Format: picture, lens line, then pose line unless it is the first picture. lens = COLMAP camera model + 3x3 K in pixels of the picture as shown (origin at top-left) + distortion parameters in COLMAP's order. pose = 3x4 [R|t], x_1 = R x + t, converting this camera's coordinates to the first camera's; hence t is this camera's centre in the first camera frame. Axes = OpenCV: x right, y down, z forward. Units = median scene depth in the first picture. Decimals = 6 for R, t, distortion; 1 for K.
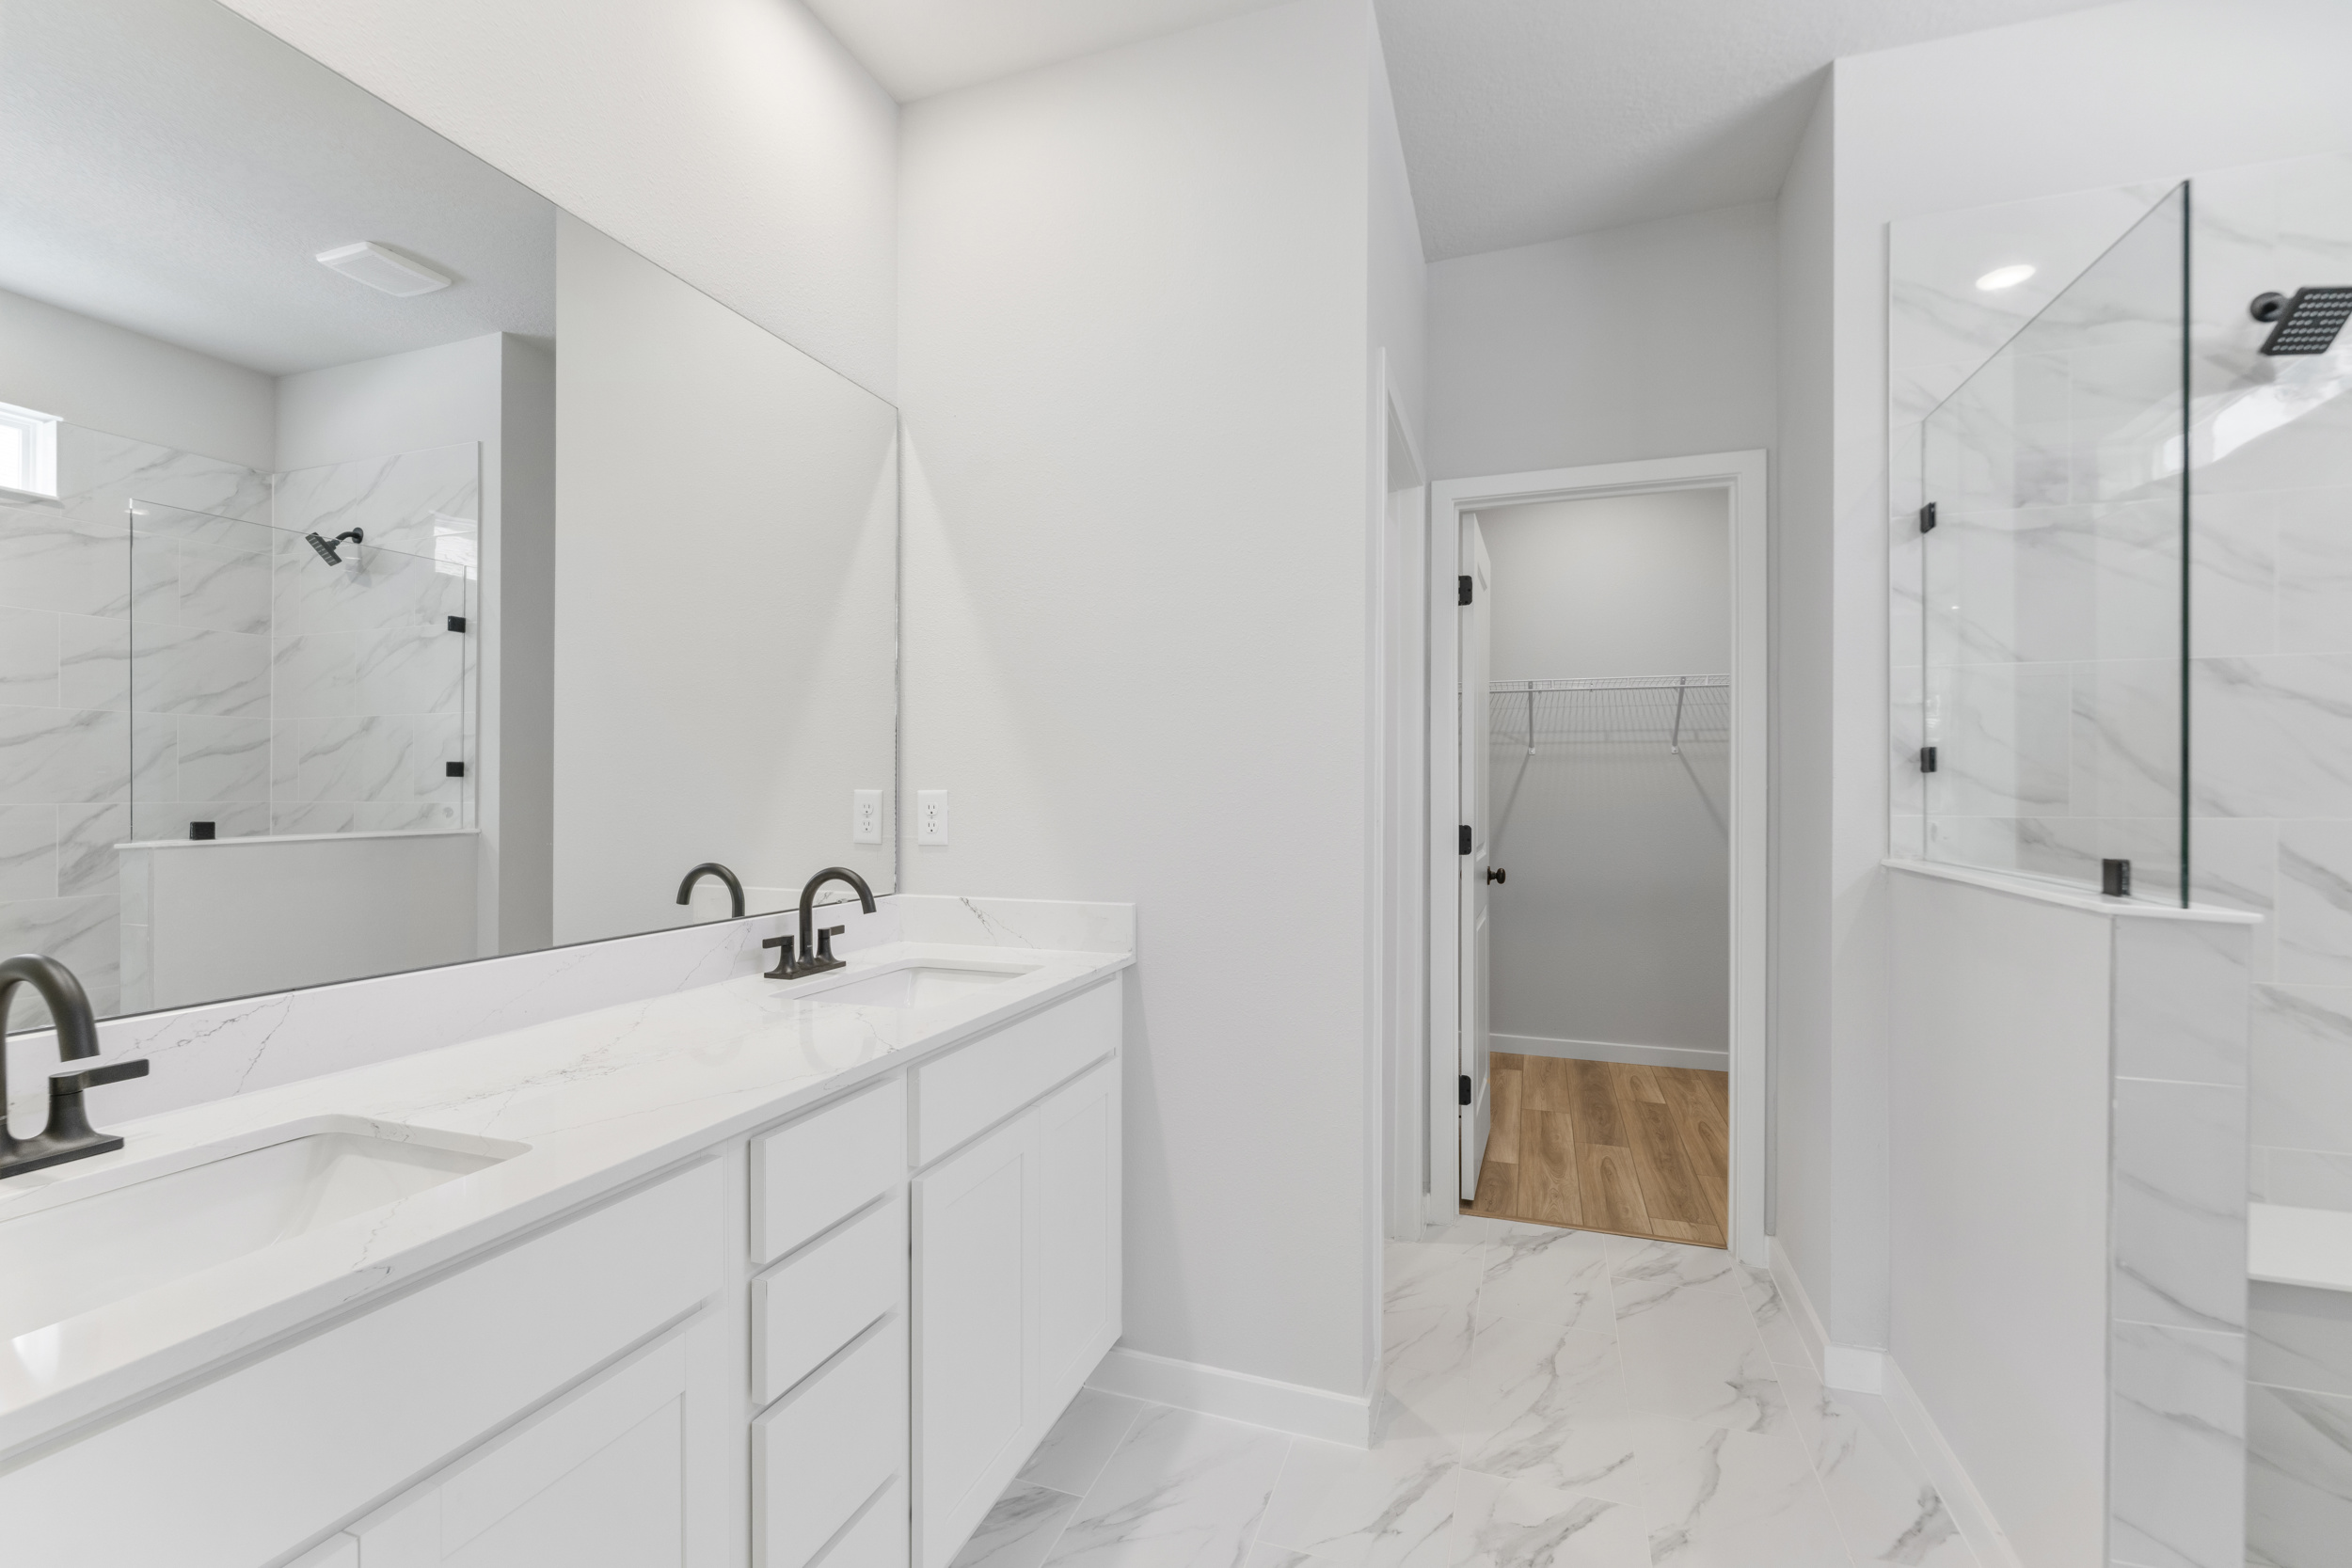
lens RADIAL K [[1045.4, 0, 1177.0], [0, 1045.4, 790.5], [0, 0, 1]] dist [0.003451, -0.001883]
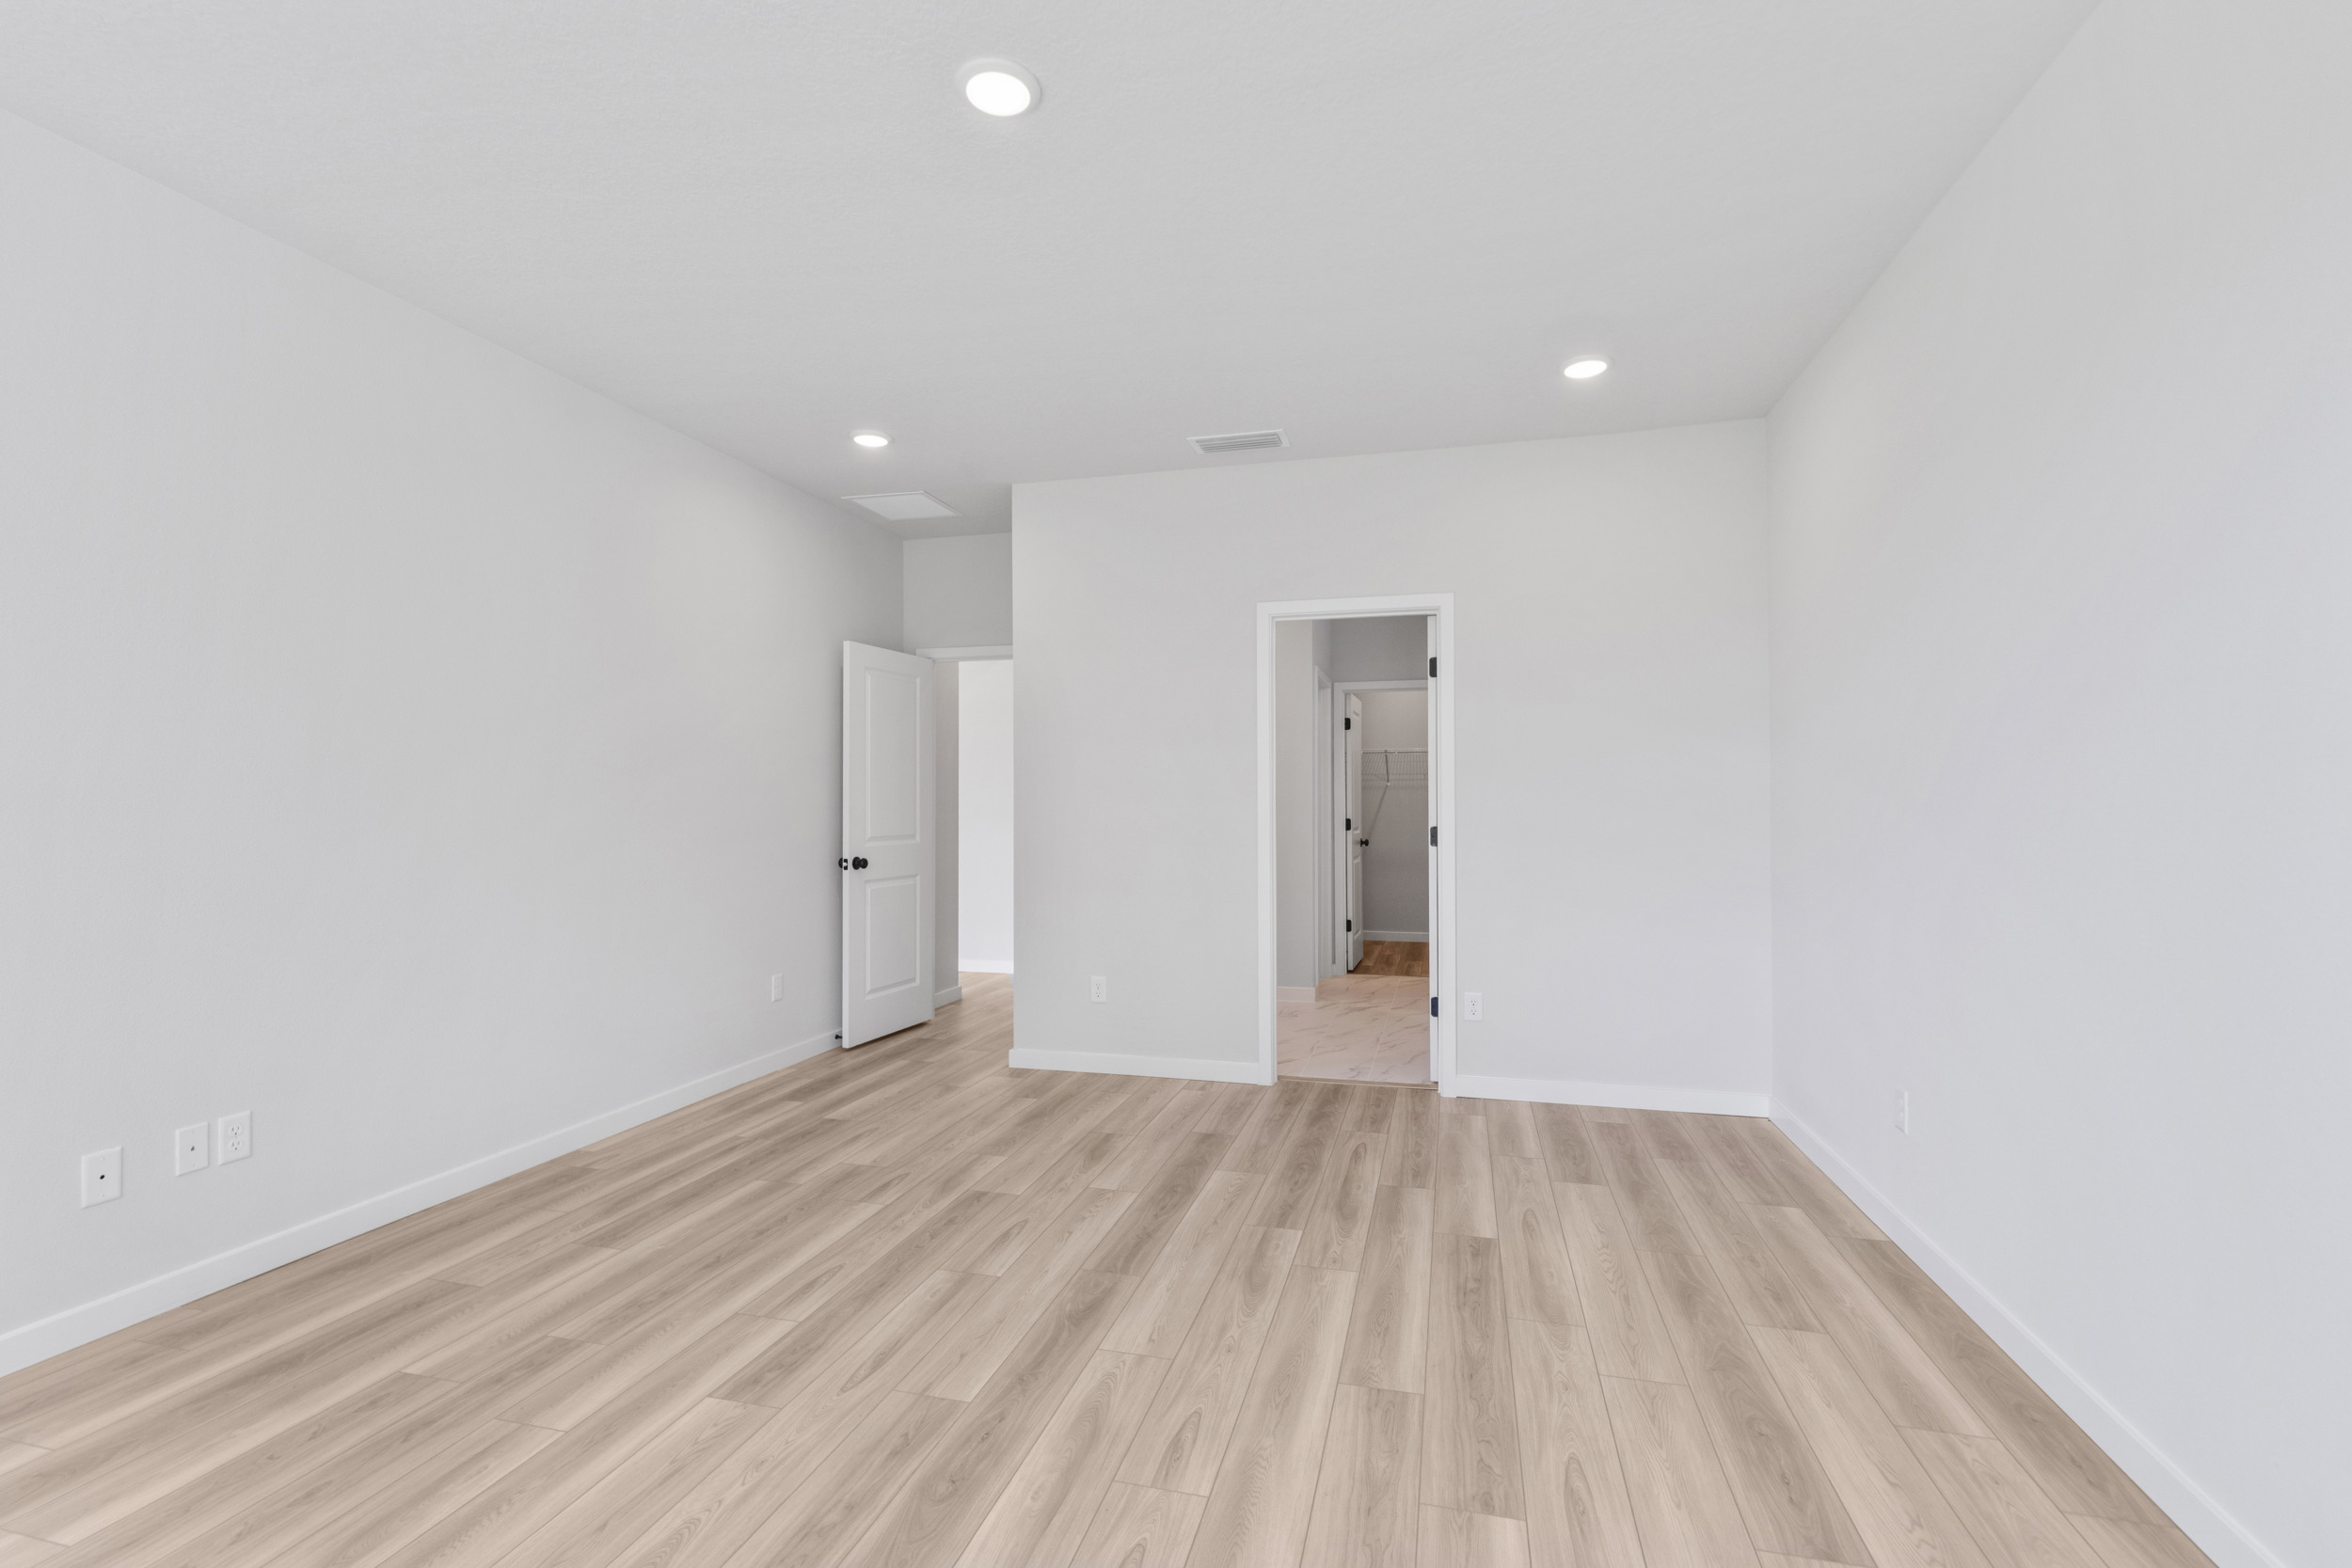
lens RADIAL K [[1045.4, 0, 1174.6], [0, 1045.4, 791.4], [0, 0, 1]] dist [0.003451, -0.001883]
pose [[0.996921, -0.001338, 0.078407, -0.311574], [0.002648, 0.999859, -0.016611, 0.009105], [-0.078373, 0.016768, 0.996783, -1.365159]]
